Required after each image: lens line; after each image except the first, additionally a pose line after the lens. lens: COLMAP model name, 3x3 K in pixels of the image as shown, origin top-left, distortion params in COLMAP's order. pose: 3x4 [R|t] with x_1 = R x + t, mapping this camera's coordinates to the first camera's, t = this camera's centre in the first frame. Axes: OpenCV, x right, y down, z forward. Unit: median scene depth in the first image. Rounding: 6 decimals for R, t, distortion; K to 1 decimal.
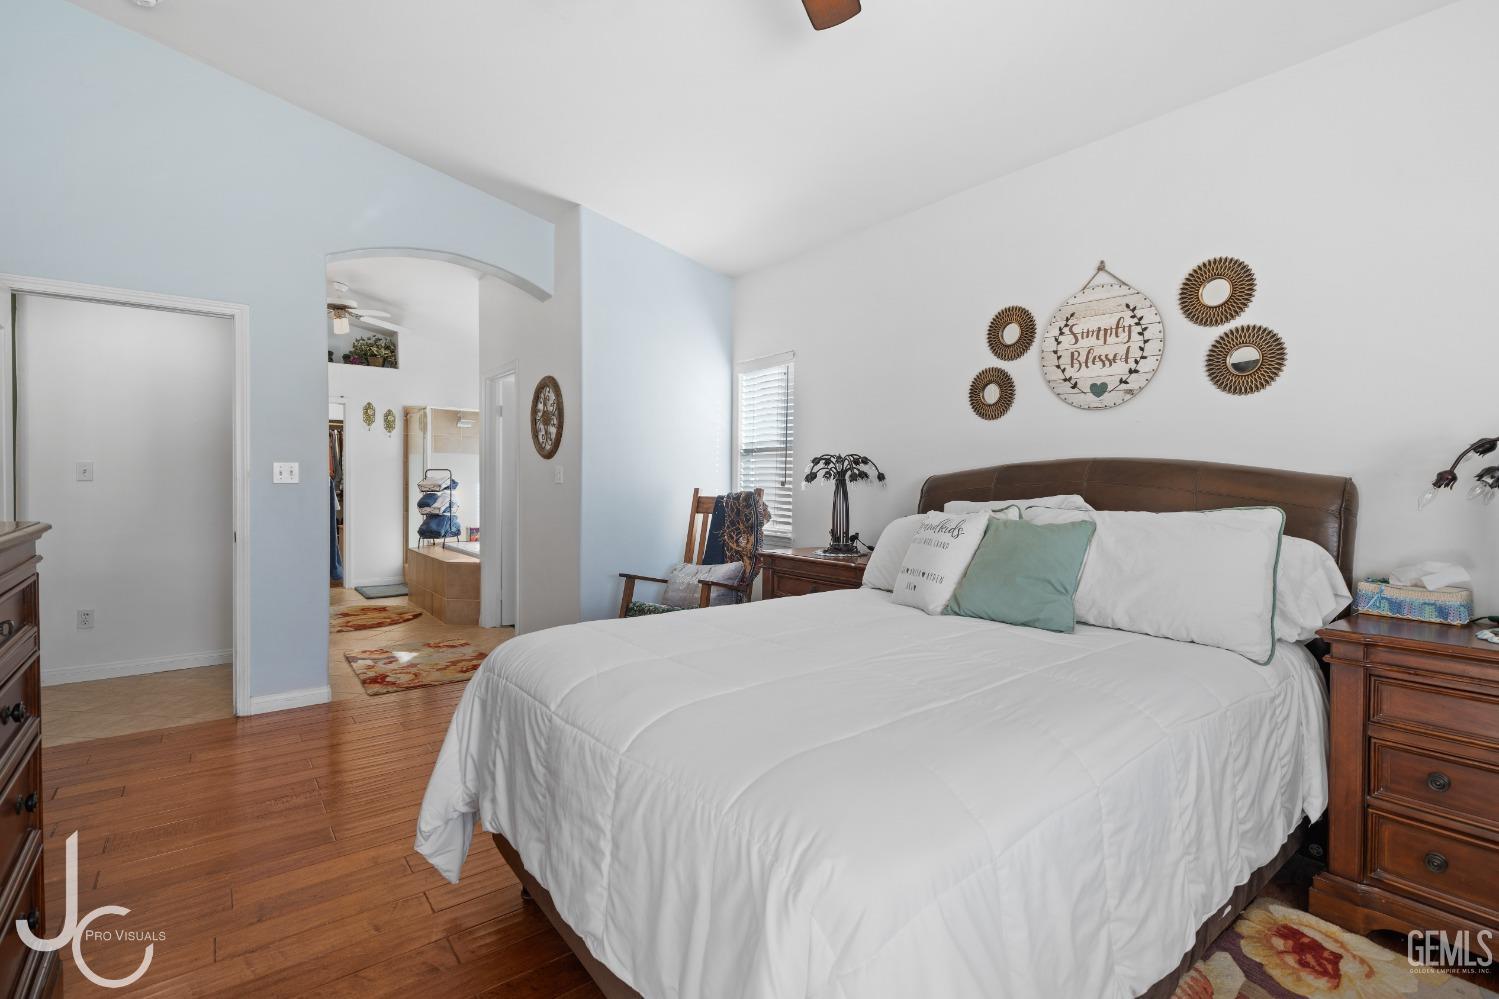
lens RADIAL K [[694.7, 0, 750.2], [0, 694.7, 494.0], [0, 0, 1]] dist [0.010446, -0.000695]
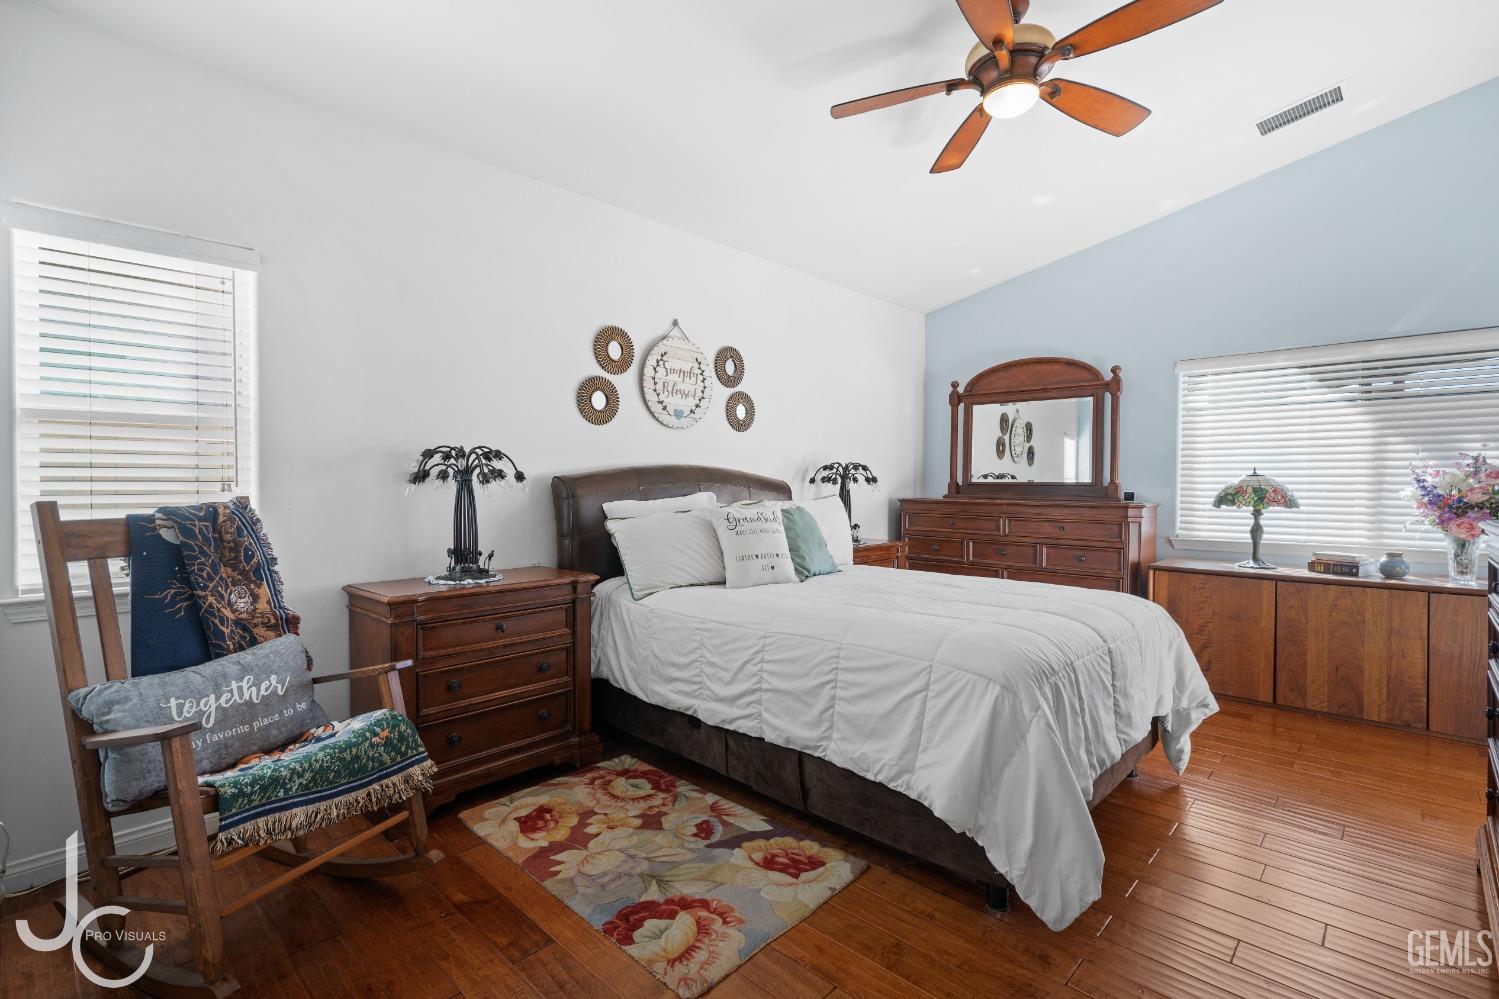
lens RADIAL K [[694.7, 0, 751.9], [0, 694.7, 496.7], [0, 0, 1]] dist [0.010446, -0.000695]
pose [[-0.141673, -0.028068, 0.989516, -0.774911], [0.013941, 0.999442, 0.030346, -0.025326], [-0.989815, 0.018094, -0.141203, 0.941422]]
